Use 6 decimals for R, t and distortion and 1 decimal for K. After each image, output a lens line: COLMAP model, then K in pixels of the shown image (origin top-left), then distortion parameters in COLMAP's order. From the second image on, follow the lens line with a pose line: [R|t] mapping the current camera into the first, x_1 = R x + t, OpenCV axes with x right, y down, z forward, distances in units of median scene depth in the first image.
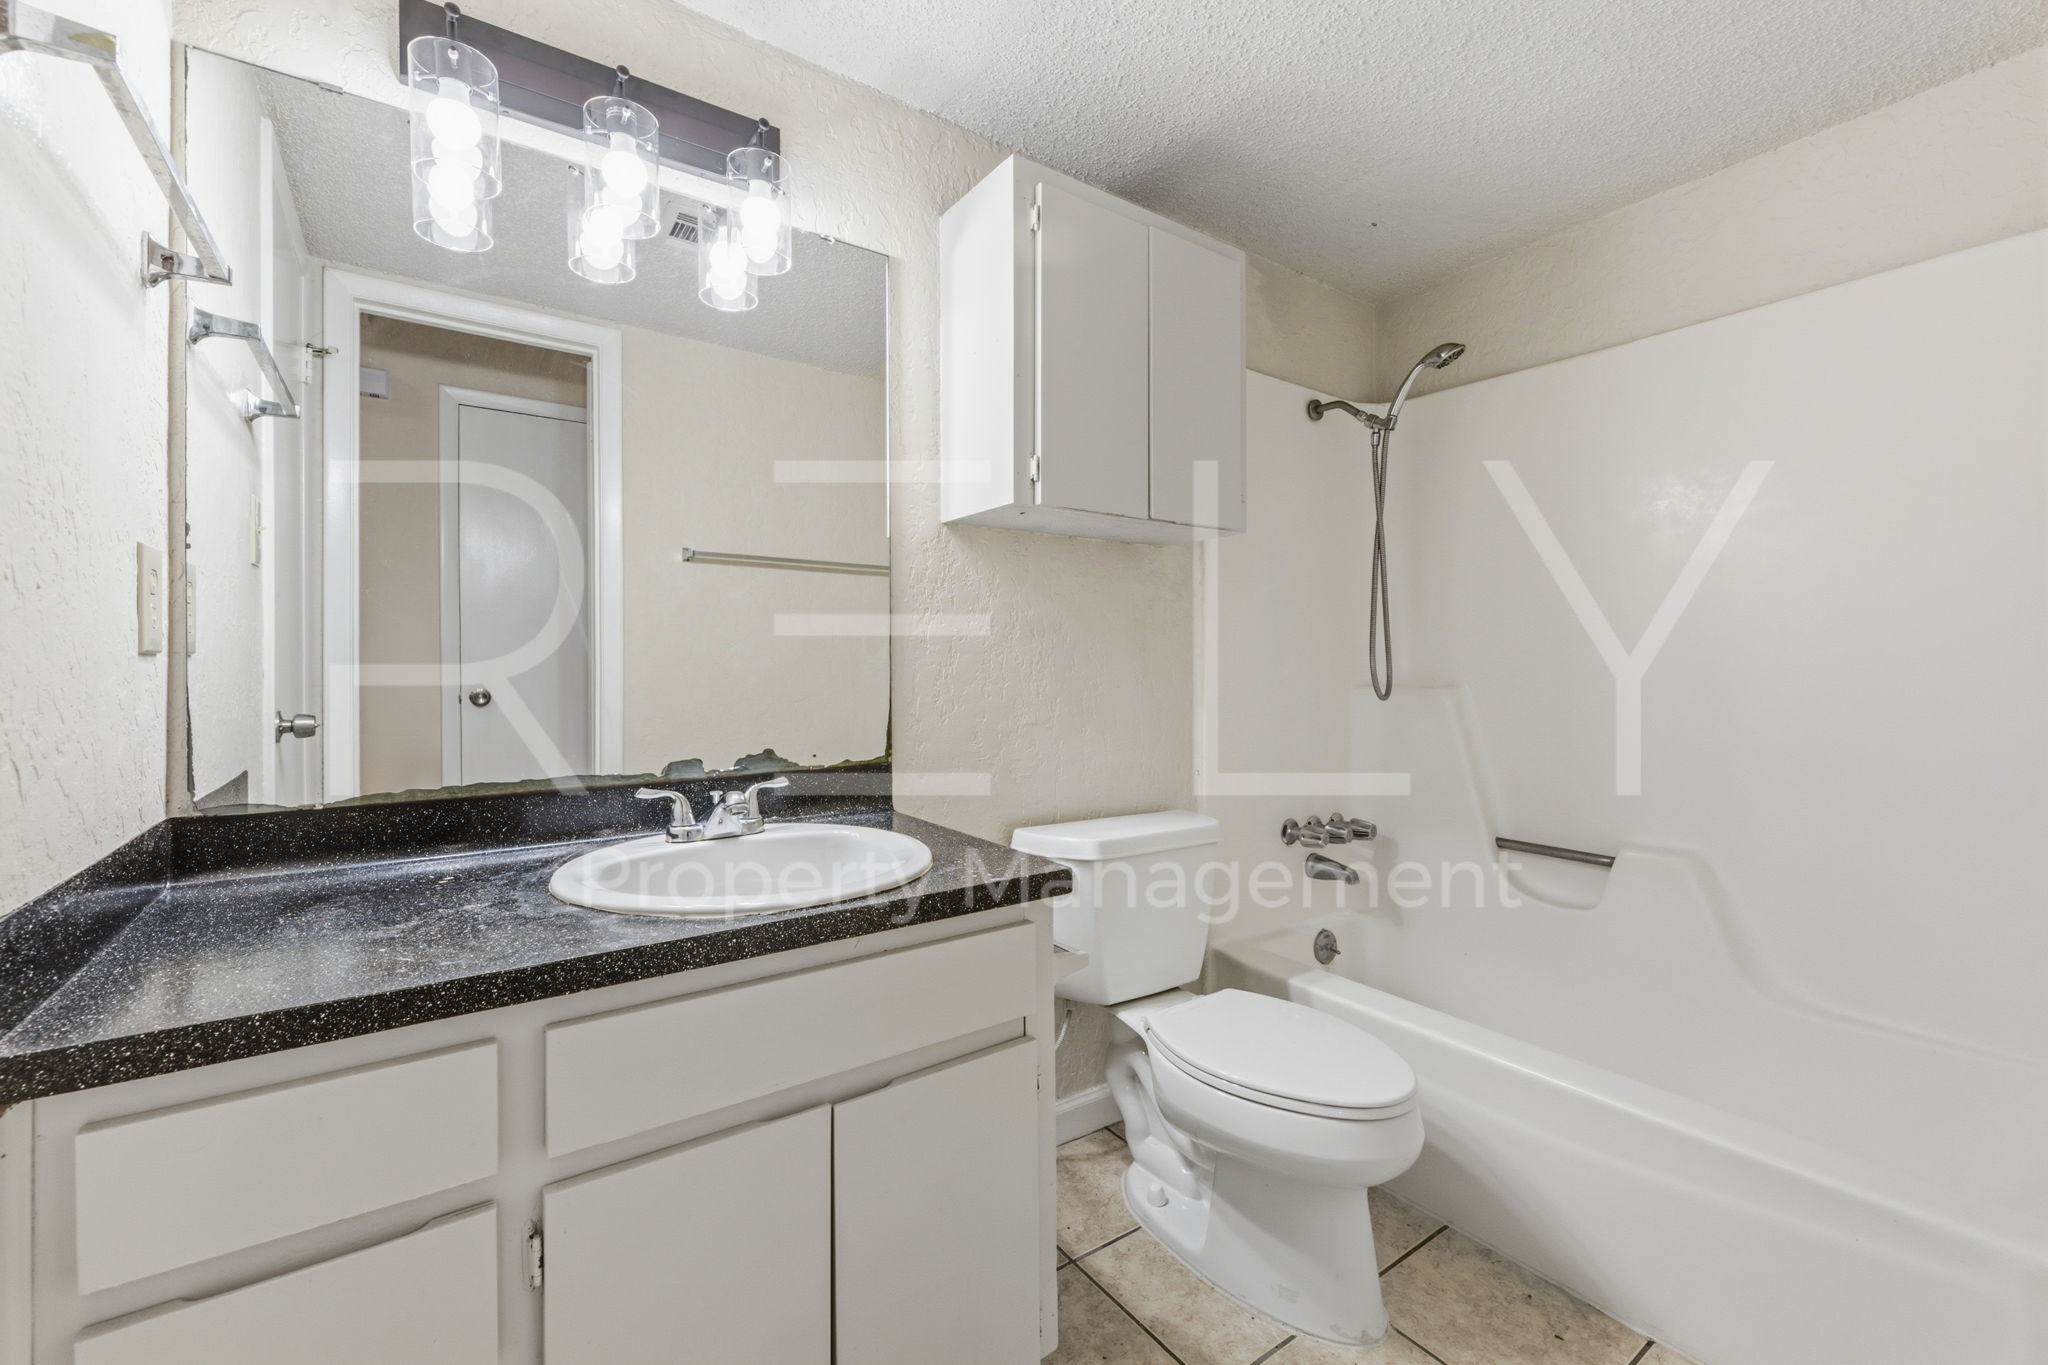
lens RADIAL K [[821.0, 0, 1019.3], [0, 821.0, 674.1], [0, 0, 1]] dist [0.007324, -0.000605]
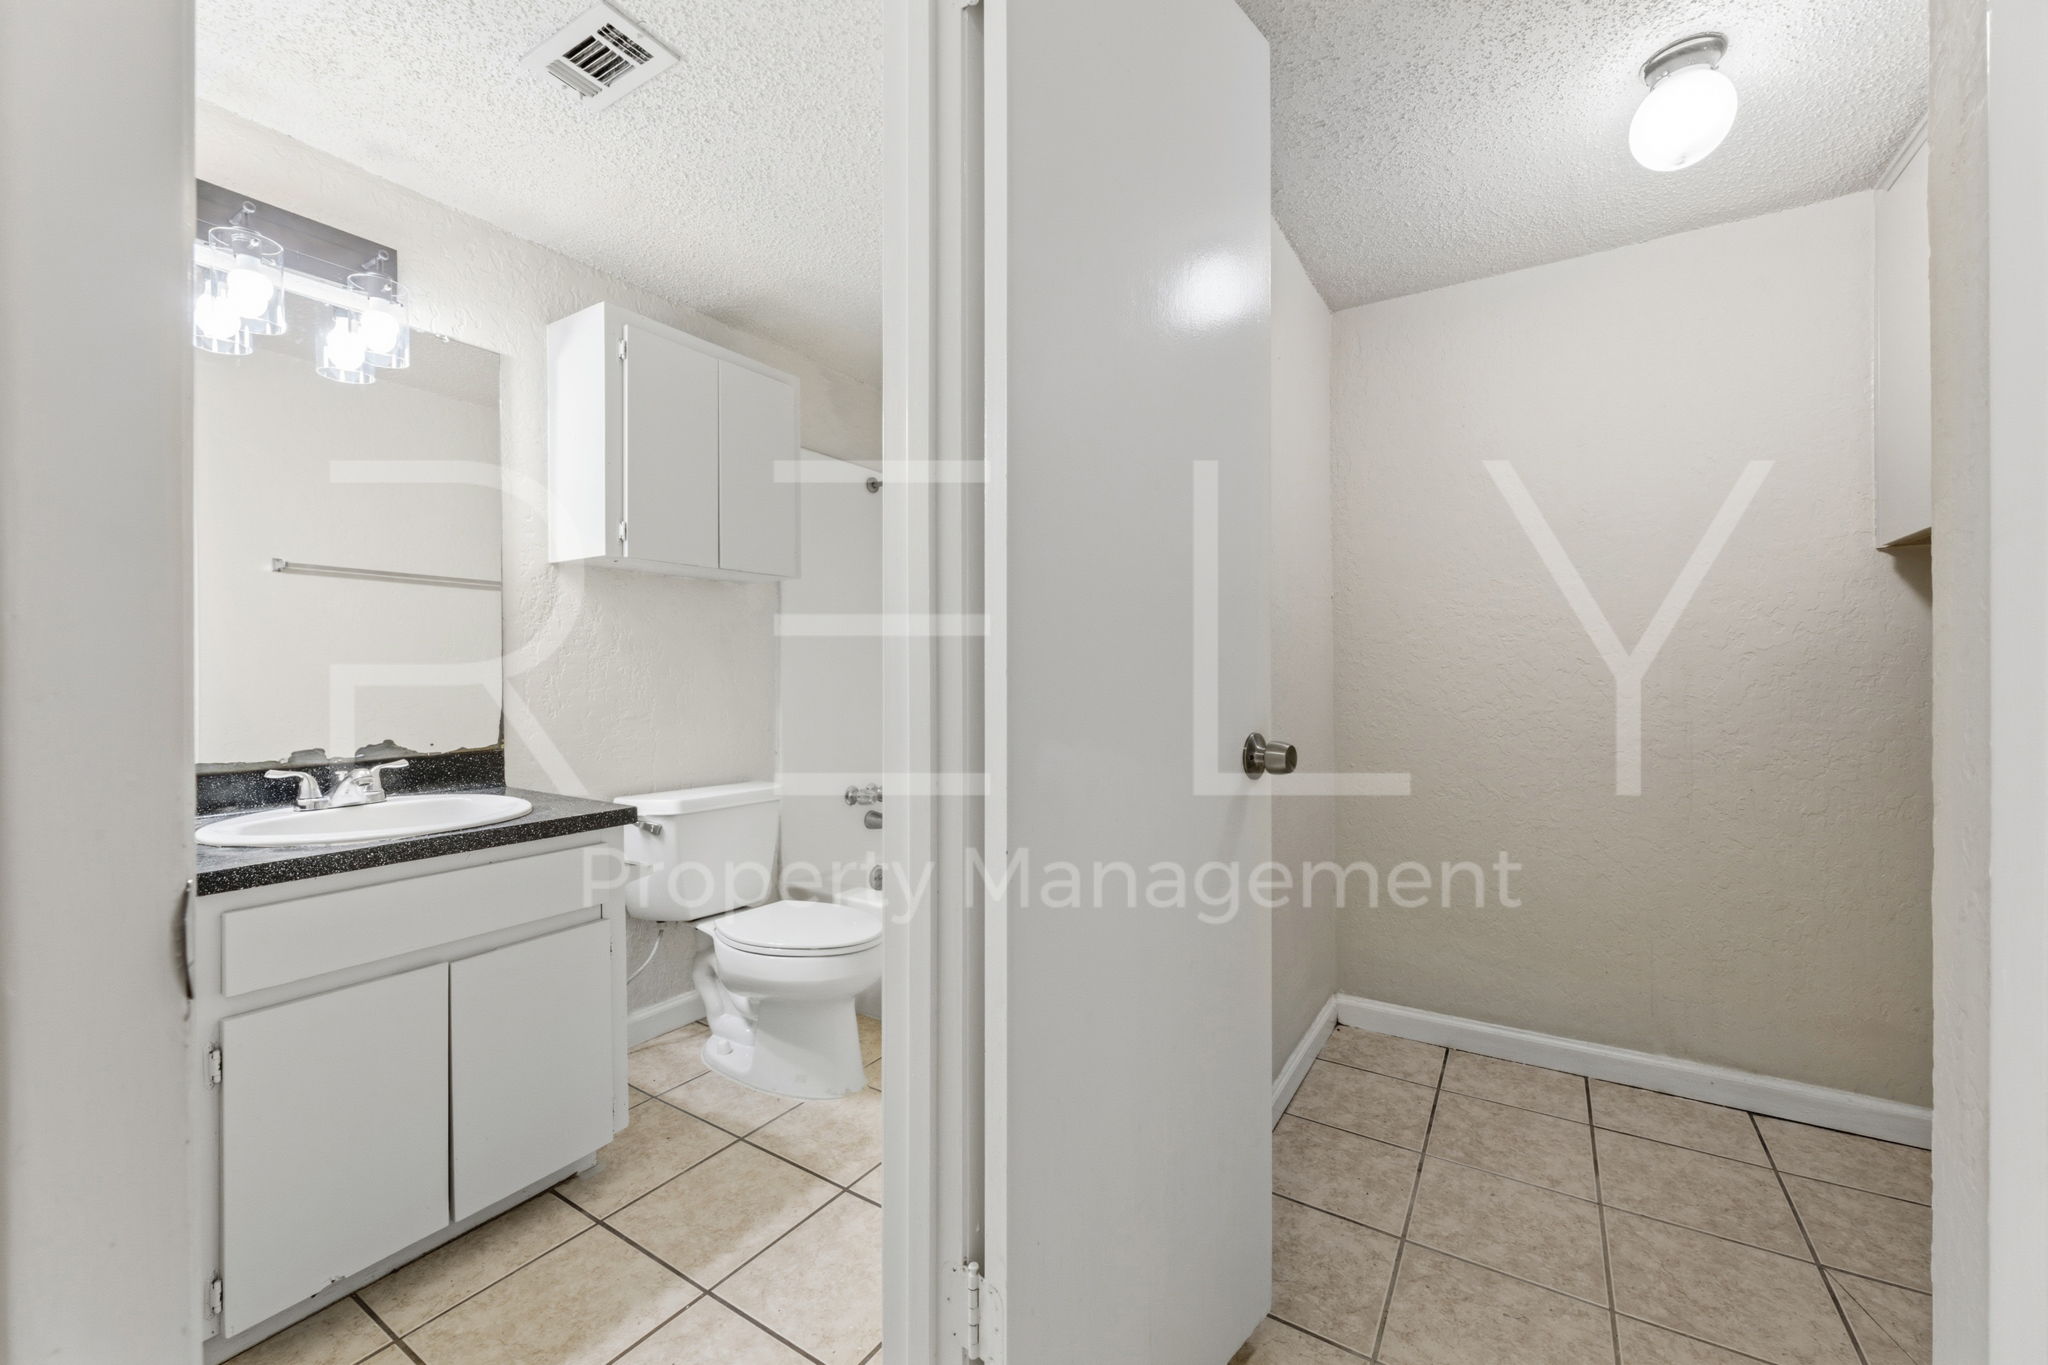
lens RADIAL K [[821.0, 0, 1025.9], [0, 821.0, 676.8], [0, 0, 1]] dist [0.007324, -0.000605]
pose [[0.926331, -0.004252, 0.376687, 0.126276], [0.005786, 0.999979, -0.002940, 0.003169], [-0.376667, 0.004903, 0.926336, -0.546313]]
